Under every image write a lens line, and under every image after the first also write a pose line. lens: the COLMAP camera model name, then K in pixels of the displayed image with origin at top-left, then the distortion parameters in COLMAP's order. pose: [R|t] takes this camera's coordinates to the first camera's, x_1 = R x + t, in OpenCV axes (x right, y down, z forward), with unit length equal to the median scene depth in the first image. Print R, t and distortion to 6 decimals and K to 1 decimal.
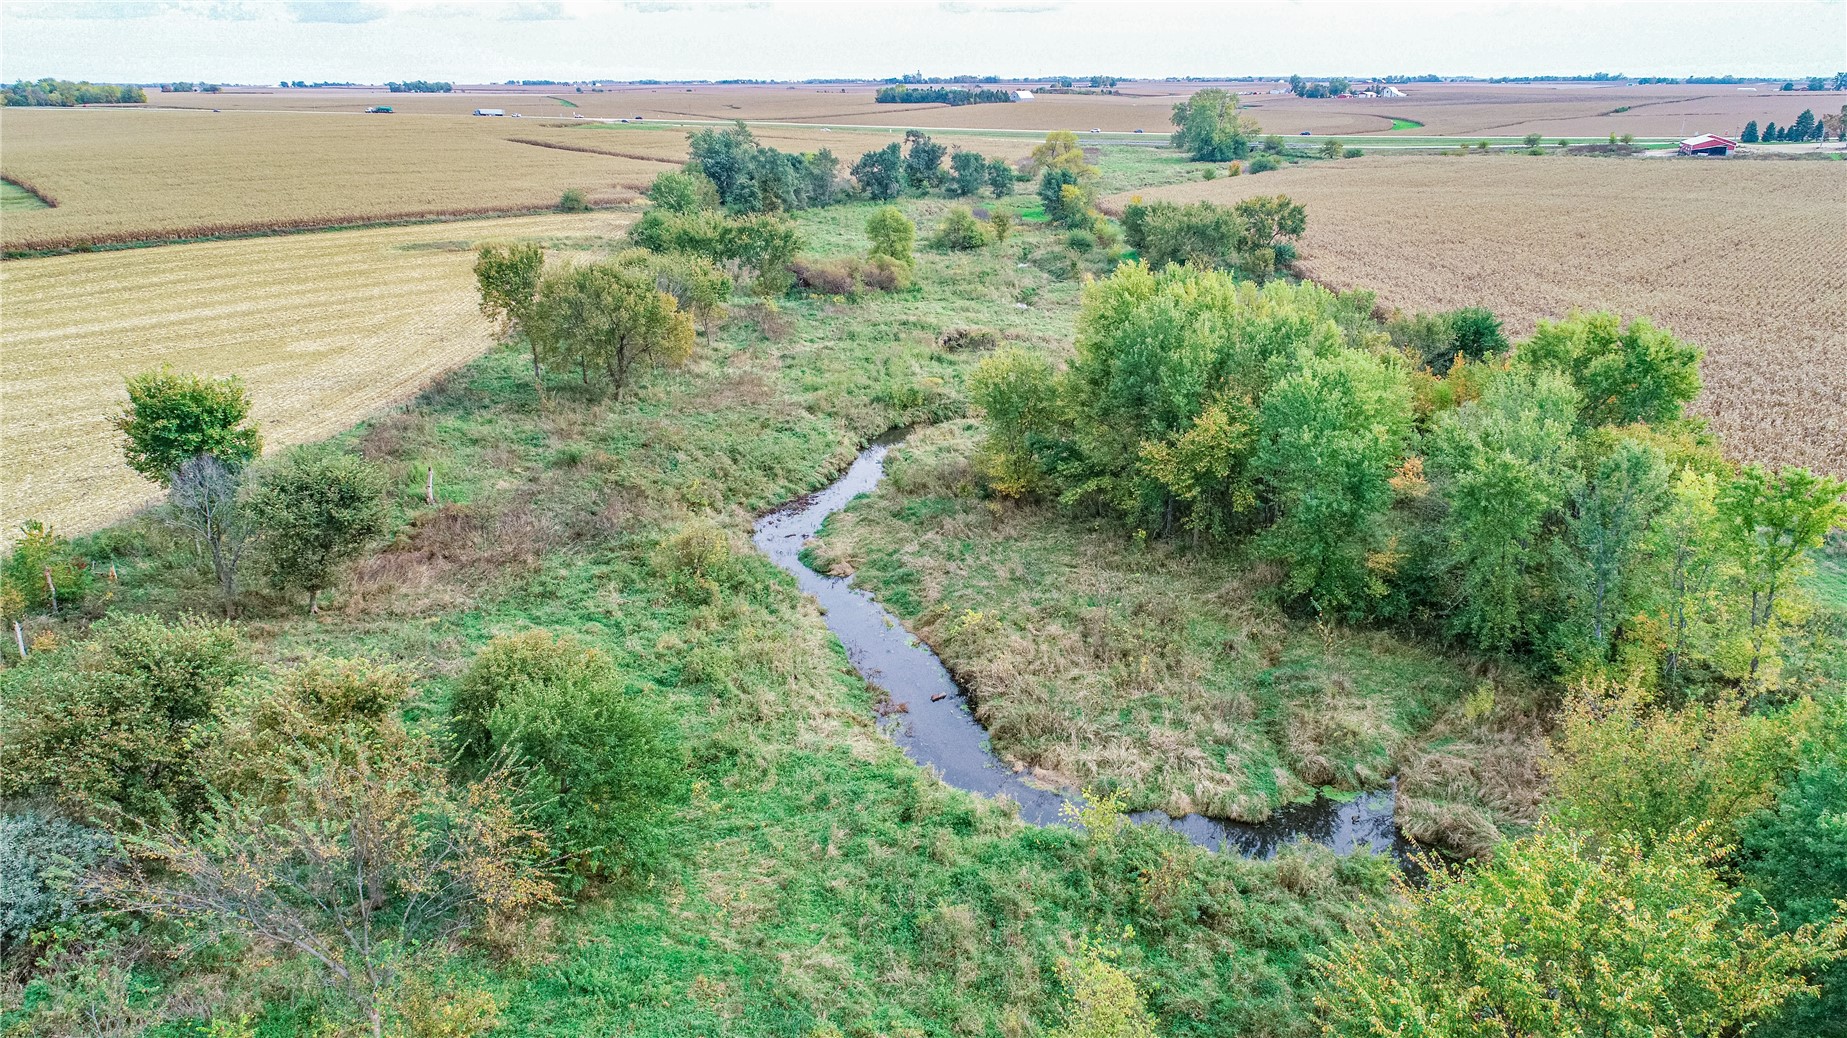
lens RADIAL K [[1225.5, 0, 923.7], [0, 1225.5, 541.4], [0, 0, 1]] dist [-0.009205, 0.001903]
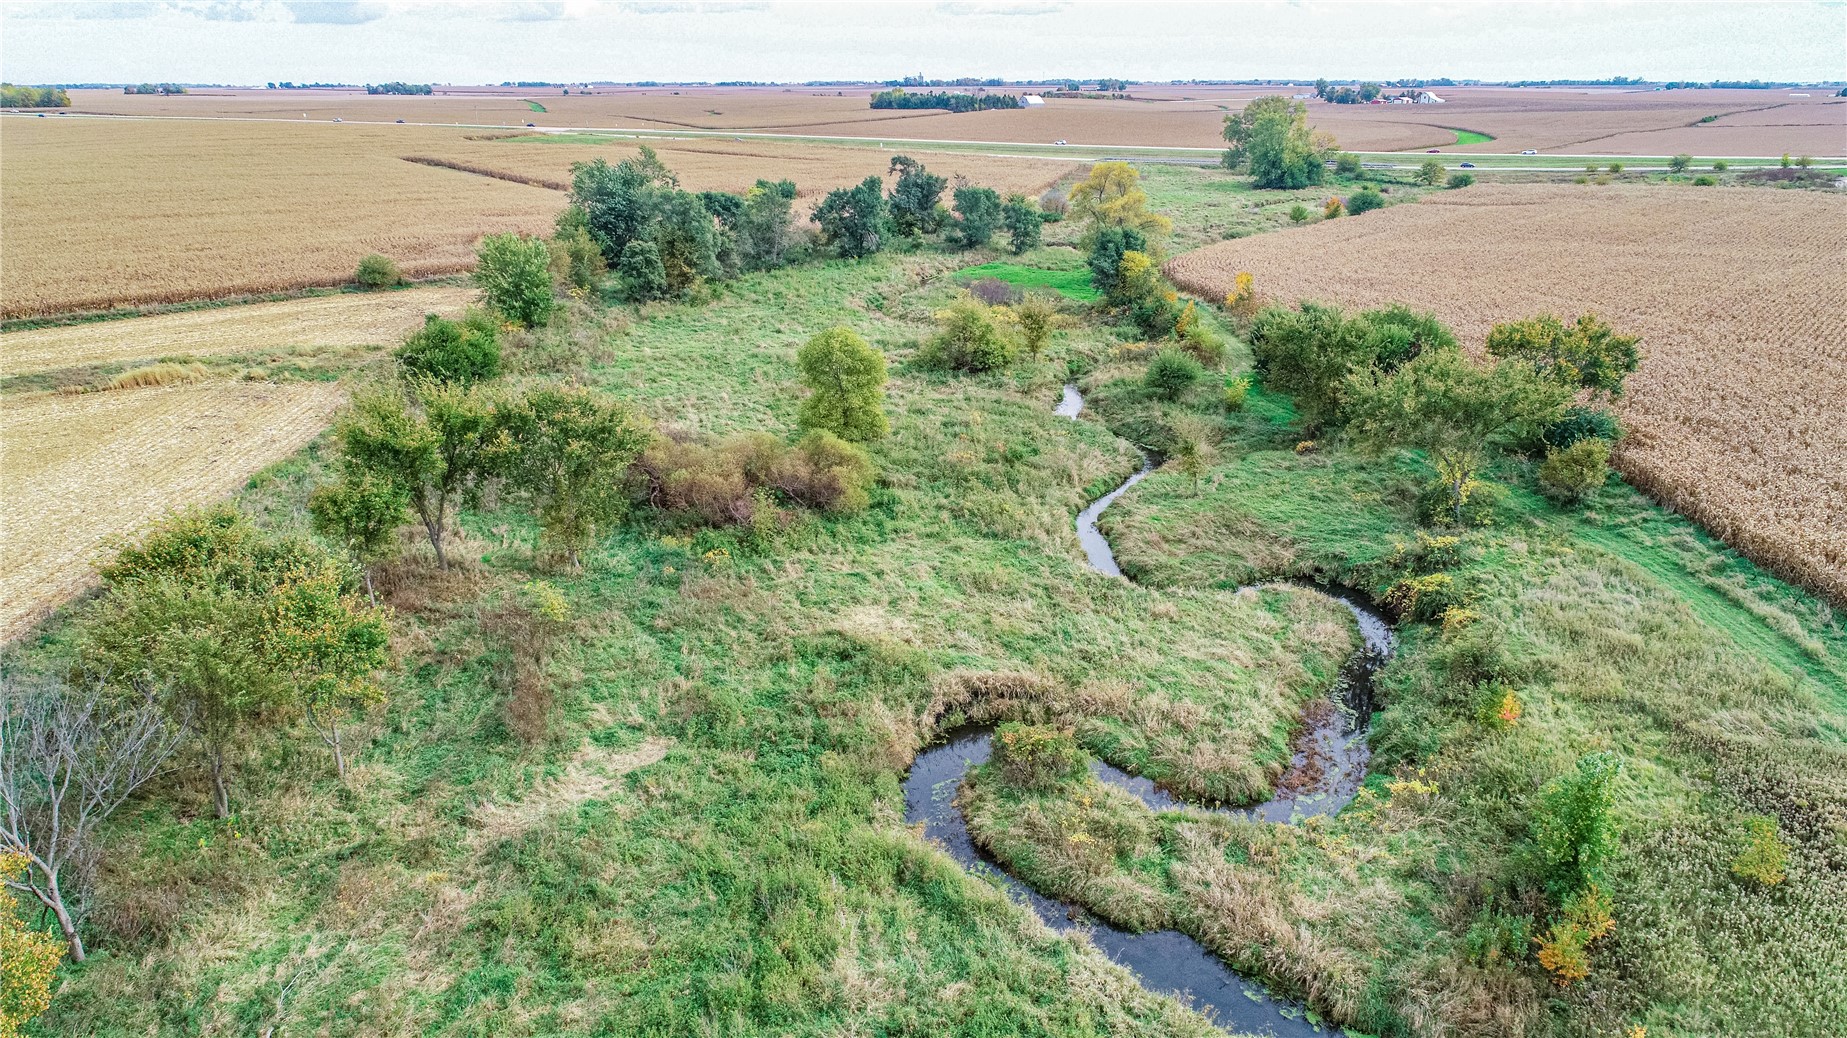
lens RADIAL K [[1225.5, 0, 923.7], [0, 1225.5, 541.4], [0, 0, 1]] dist [-0.009205, 0.001903]
pose [[0.999996, 0.002637, -0.000841, 0.004639], [-0.002638, 0.999995, -0.001576, -0.080558], [0.000837, 0.001579, 0.999998, 0.207685]]
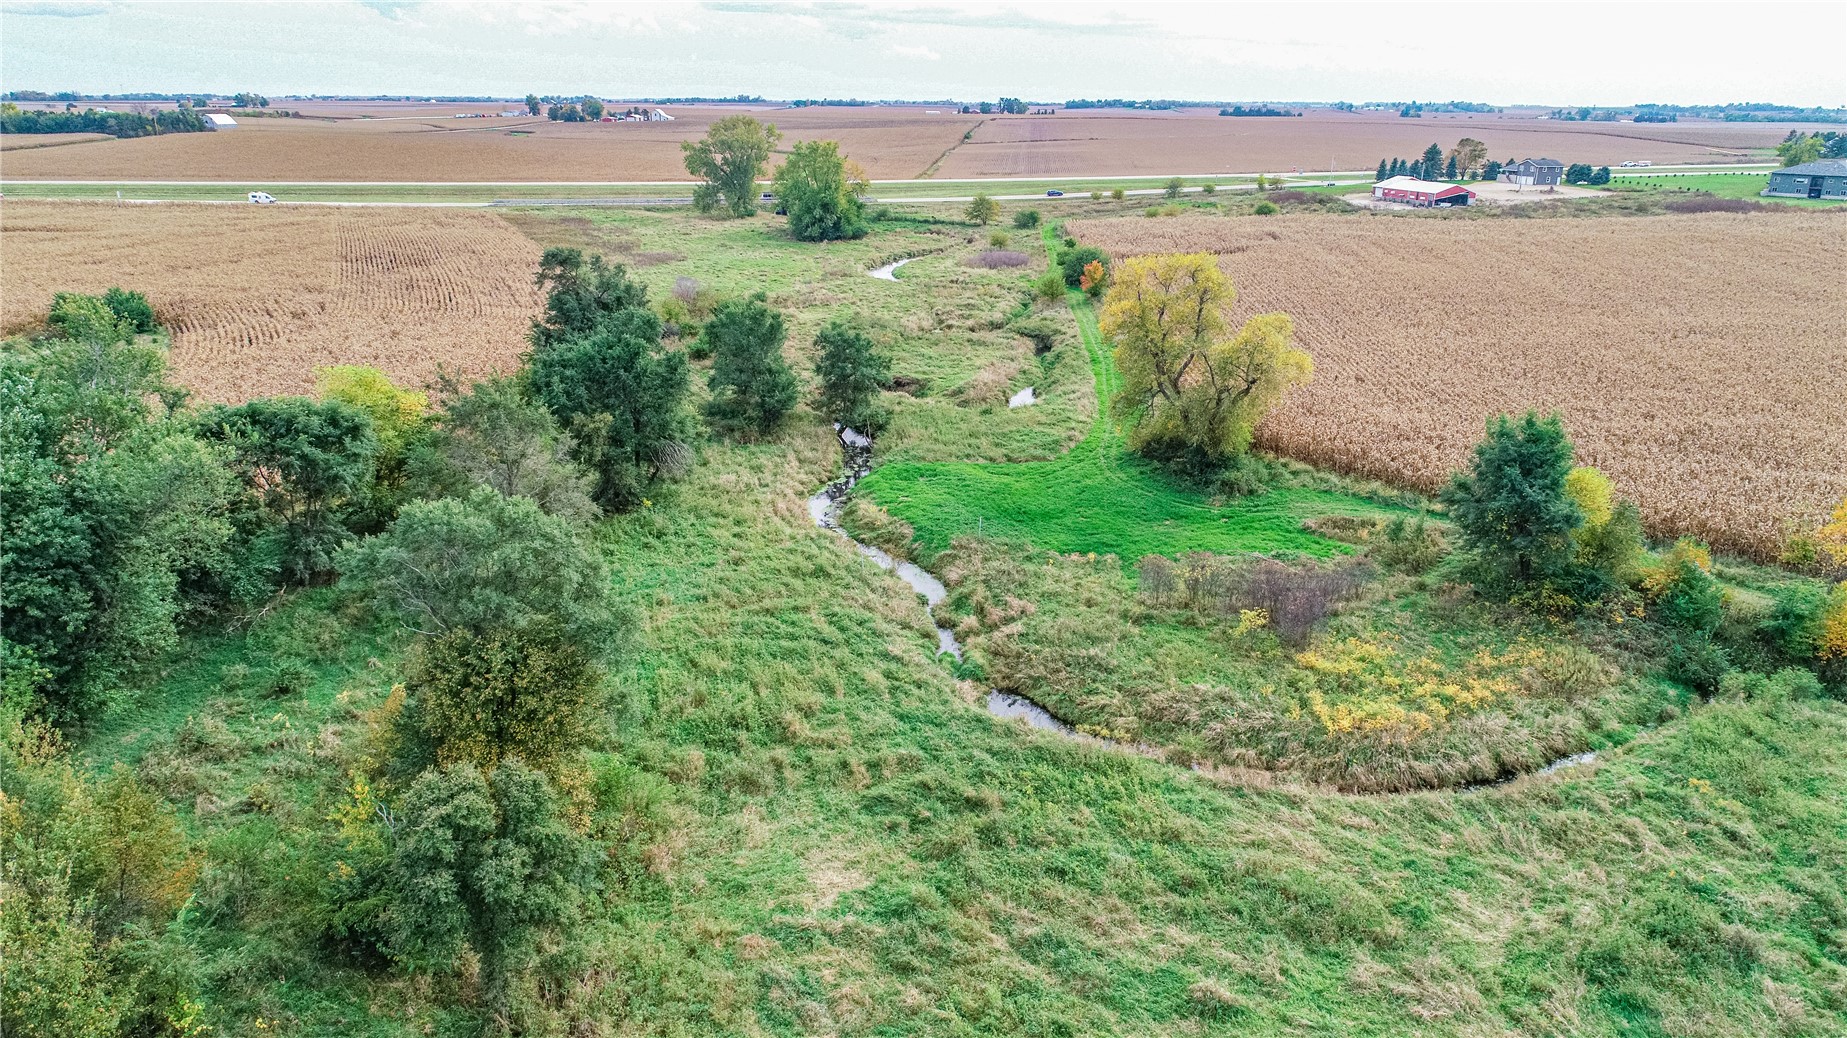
lens RADIAL K [[1225.5, 0, 923.7], [0, 1225.5, 541.4], [0, 0, 1]] dist [-0.009205, 0.001903]
pose [[0.793794, -0.196442, 0.575588, -0.108404], [0.204655, 0.977486, 0.051366, -0.190646], [-0.572720, 0.077023, 0.816125, 0.503943]]
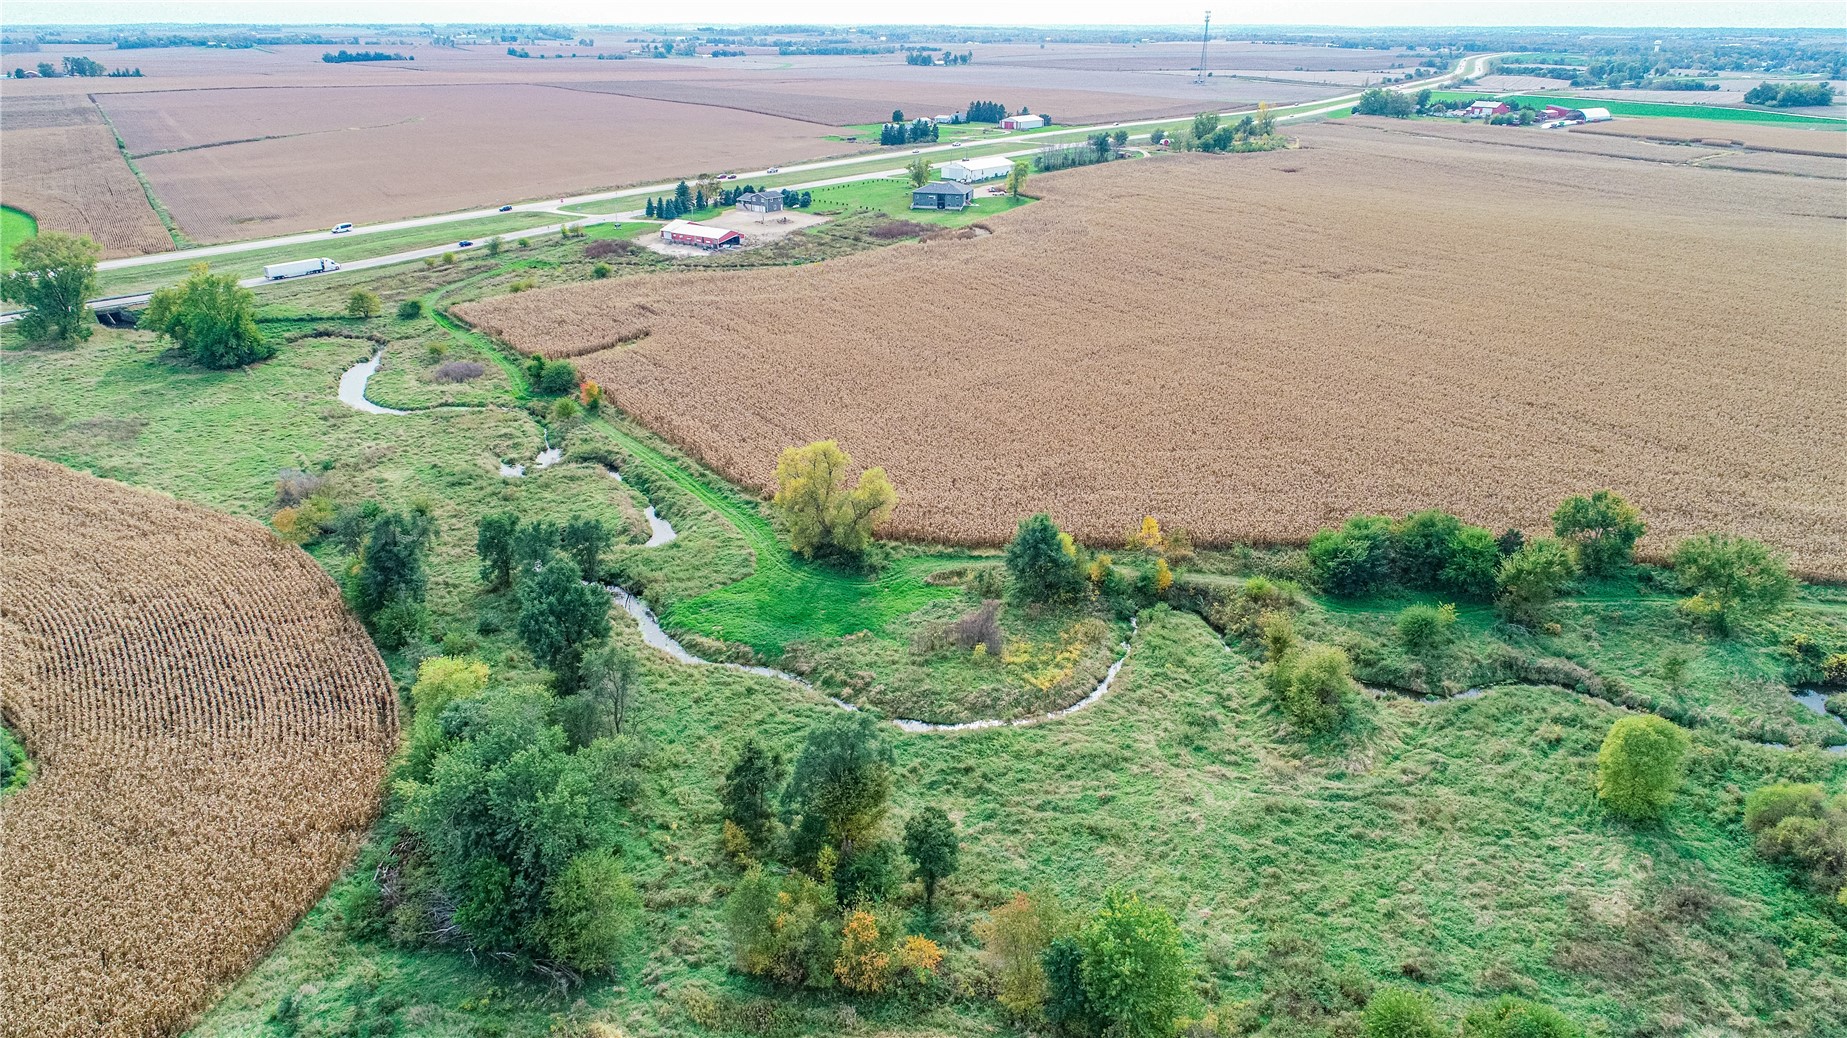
lens RADIAL K [[1225.5, 0, 923.7], [0, 1225.5, 541.4], [0, 0, 1]] dist [-0.009205, 0.001903]
pose [[0.236102, -0.375971, 0.896048, -0.289905], [0.338866, 0.896088, 0.286699, -0.297876], [-0.910728, 0.235950, 0.338972, 0.501739]]
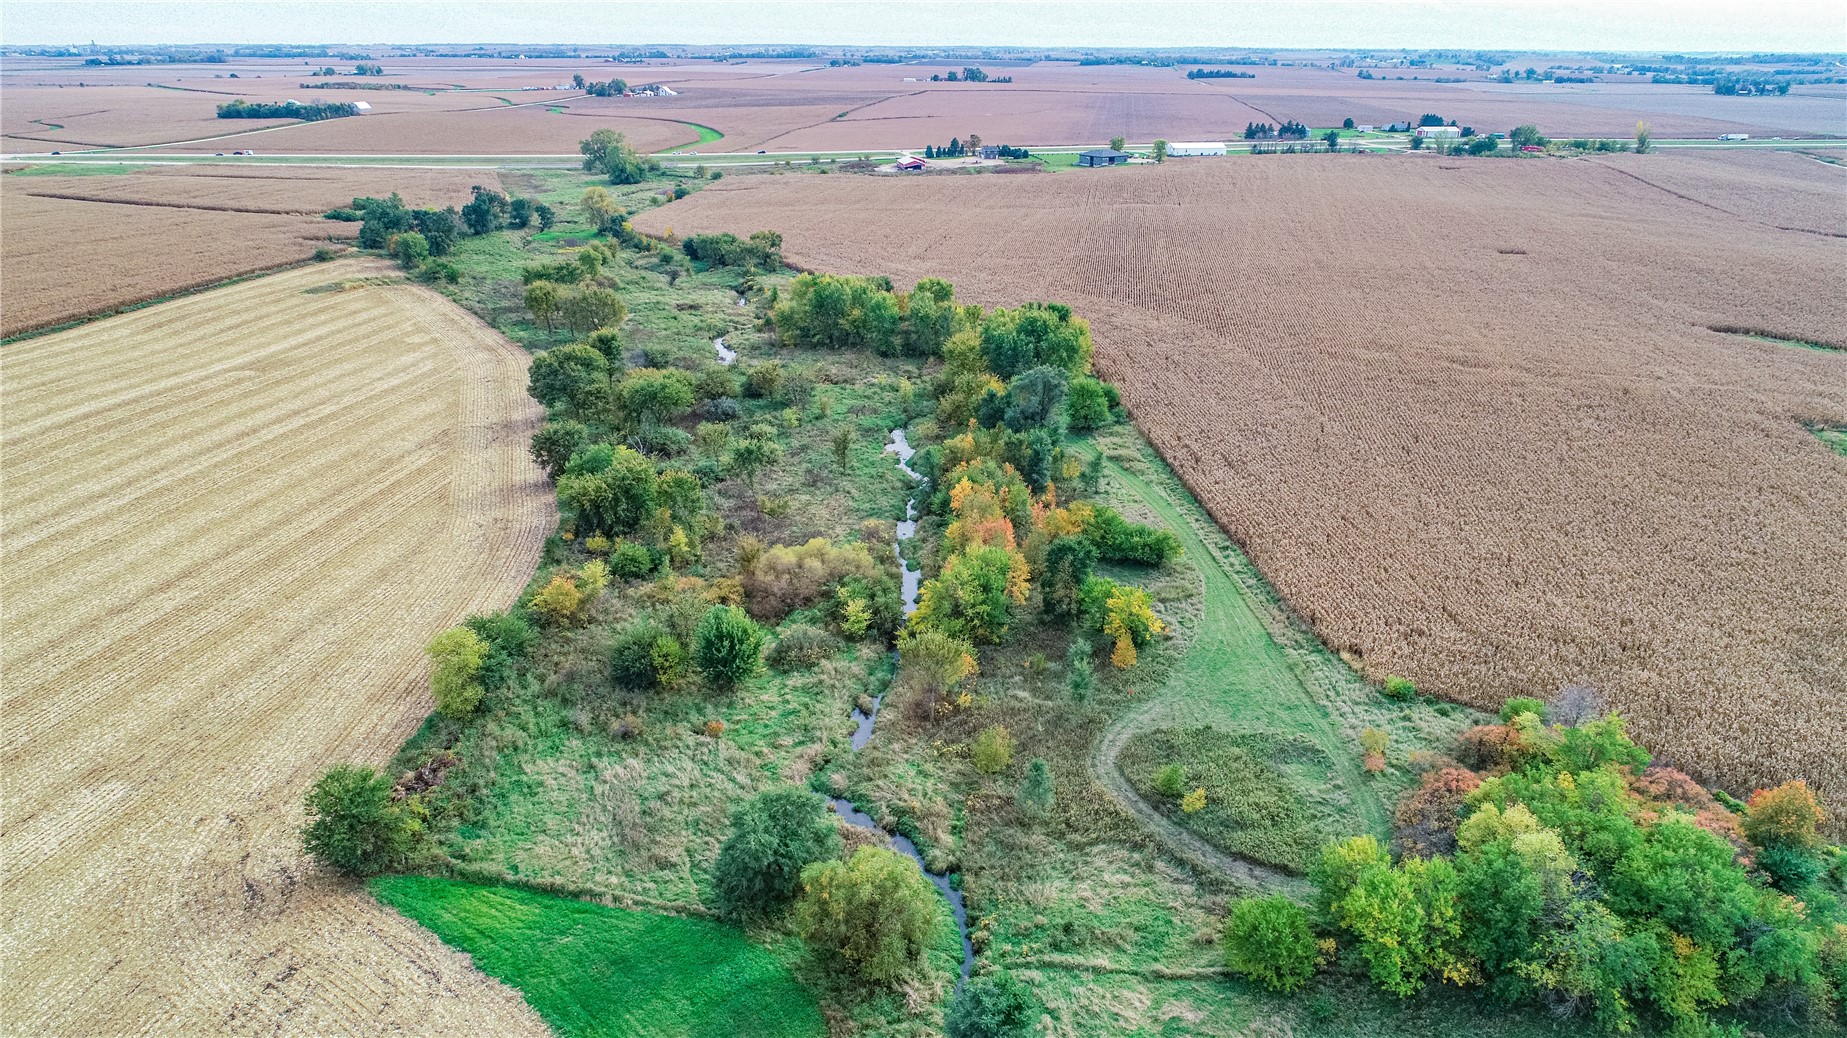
lens RADIAL K [[1225.5, 0, 923.7], [0, 1225.5, 541.4], [0, 0, 1]] dist [-0.009205, 0.001903]
pose [[0.835987, -0.199652, 0.511141, -0.312090], [0.186065, 0.979417, 0.078245, 0.064080], [-0.516242, 0.029693, 0.855928, -0.444071]]
